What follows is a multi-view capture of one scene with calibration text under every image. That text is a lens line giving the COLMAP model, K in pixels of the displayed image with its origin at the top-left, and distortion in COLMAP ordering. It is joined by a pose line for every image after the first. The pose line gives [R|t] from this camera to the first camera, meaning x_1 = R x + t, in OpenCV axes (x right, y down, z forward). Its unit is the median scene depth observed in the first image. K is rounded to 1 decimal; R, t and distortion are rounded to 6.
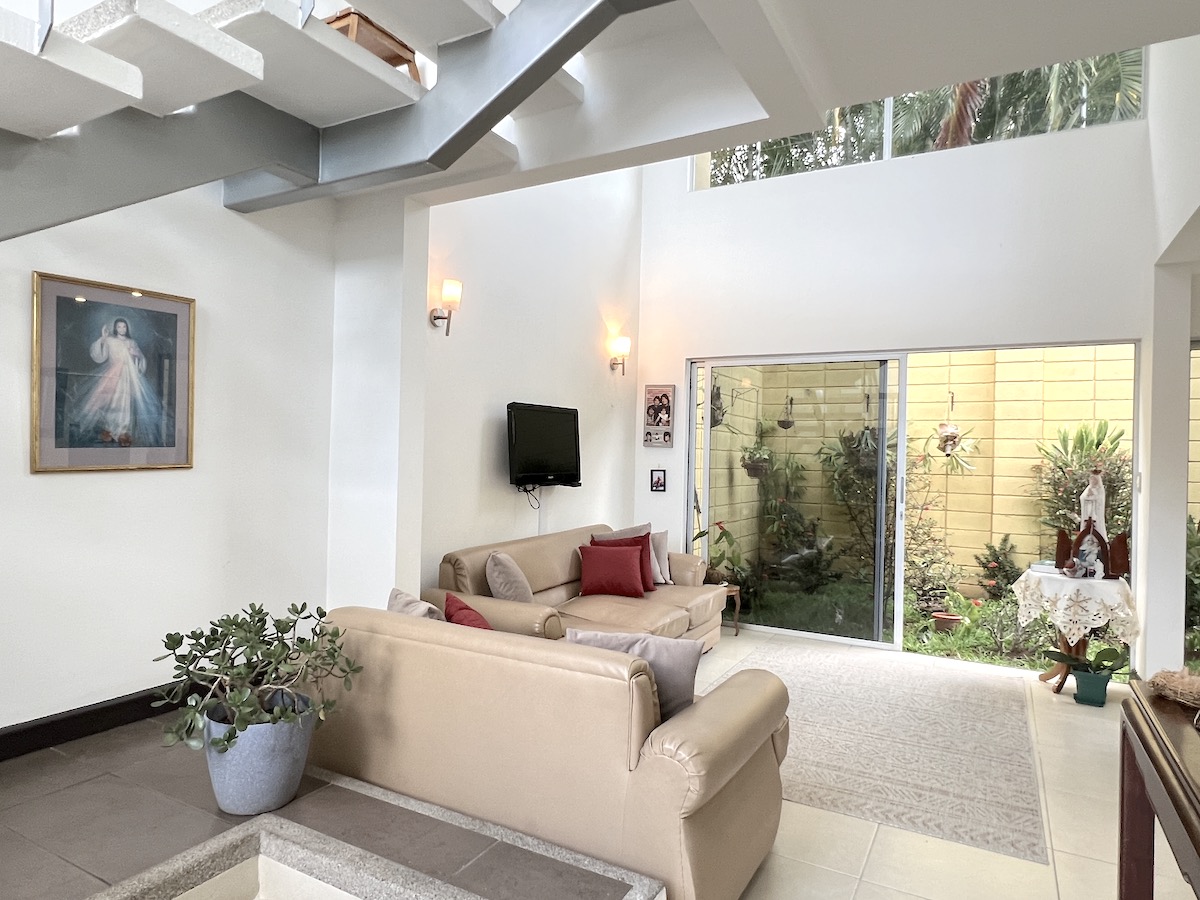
lens RADIAL K [[728.3, 0, 599.9], [0, 728.3, 451.8], [0, 0, 1]] dist [0.001315, -0.000182]
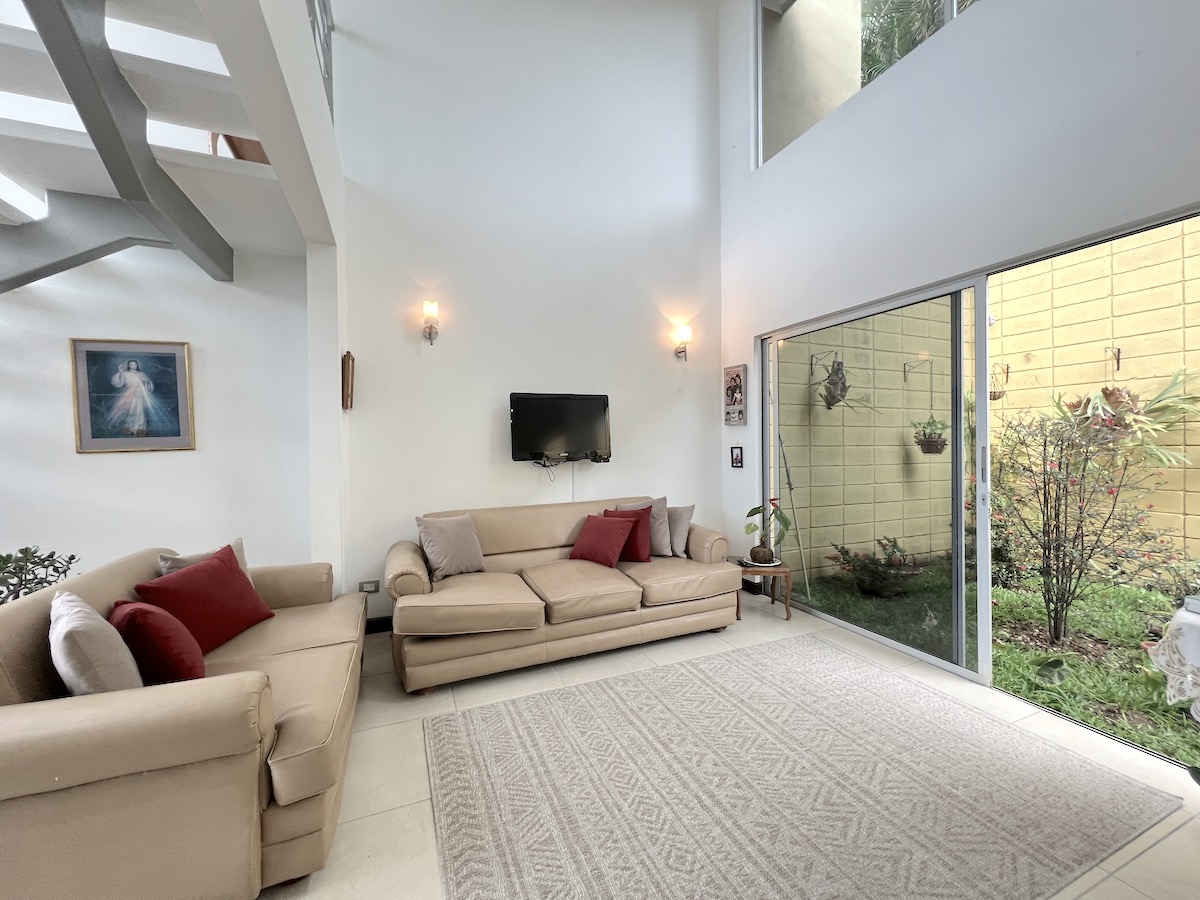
lens RADIAL K [[479.6, 0, 598.7], [0, 479.6, 447.1], [0, 0, 1]] dist [-0.000977, -0.000013]
pose [[0.784032, -0.025939, -0.620178, 0.457350], [0.029848, 0.999546, -0.004072, 0.028055], [0.620002, -0.015318, 0.784451, 0.432400]]
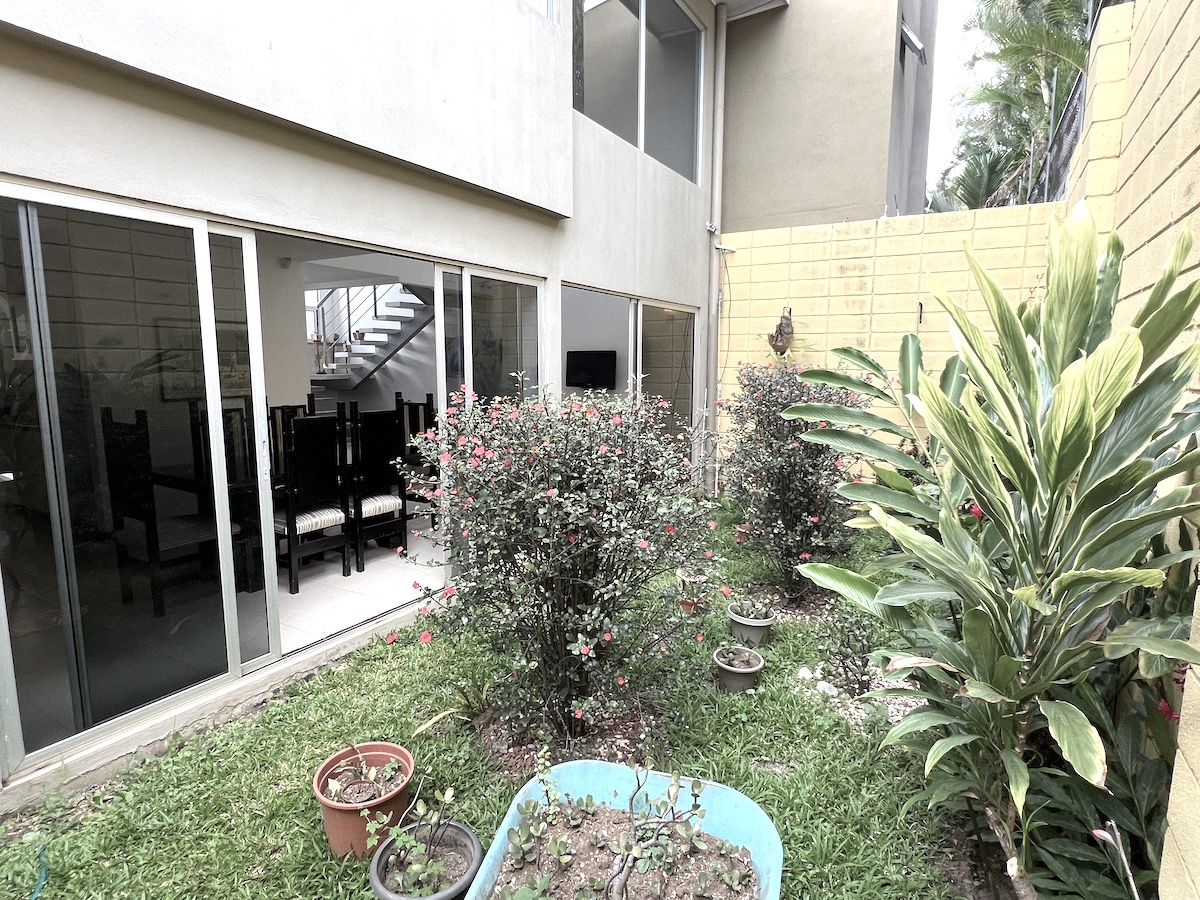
lens RADIAL K [[631.8, 0, 600.7], [0, 631.8, 451.0], [0, 0, 1]] dist [-0.005486, 0.000000]
pose [[-0.036520, 0.107826, -0.993499, 1.755874], [-0.009530, 0.994079, 0.108240, 0.030230], [0.999287, 0.013421, -0.035276, 1.078579]]
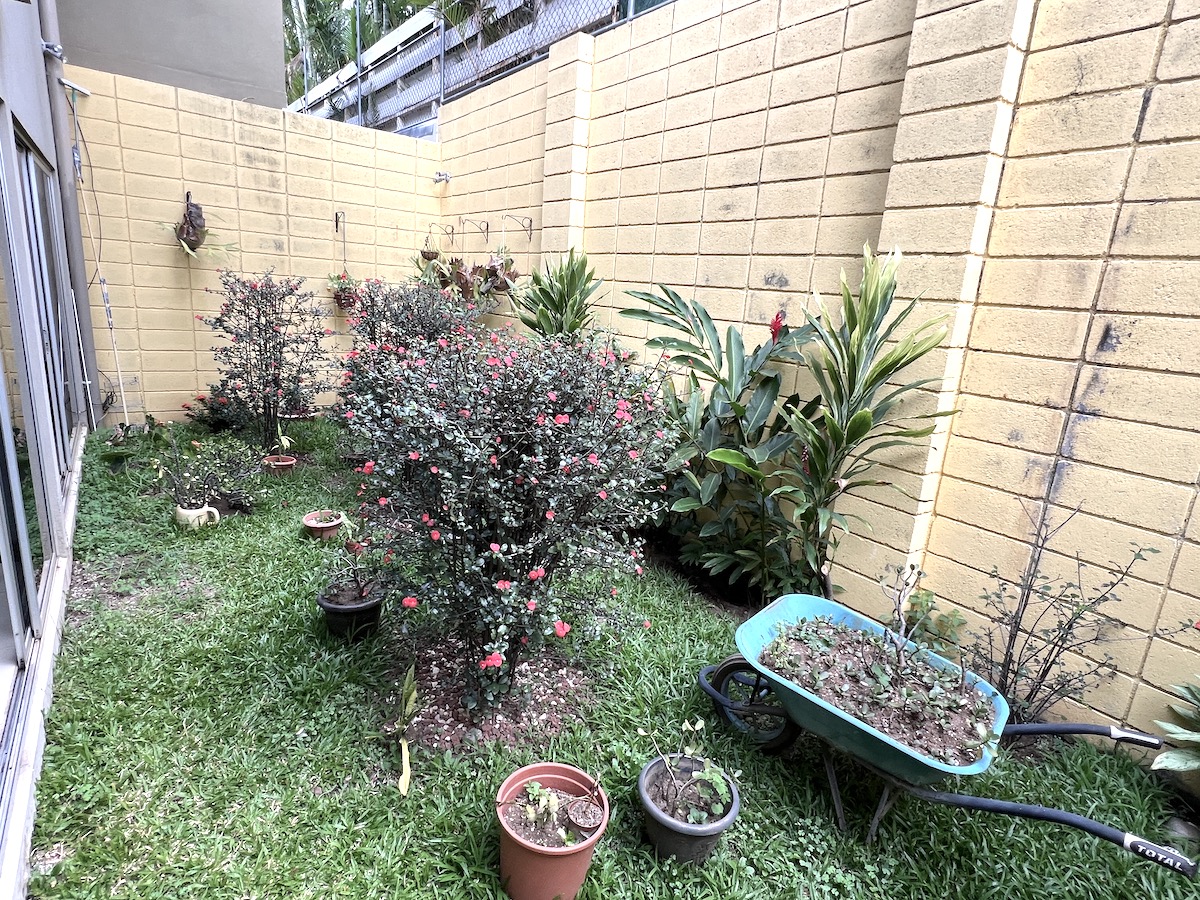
lens RADIAL K [[631.8, 0, 598.4], [0, 631.8, 446.2], [0, 0, 1]] dist [-0.005486, 0.000000]
pose [[0.907548, 0.135789, -0.397388, 1.490335], [-0.049551, 0.974296, 0.219755, 0.022623], [0.417014, -0.179747, 0.890949, 0.621161]]
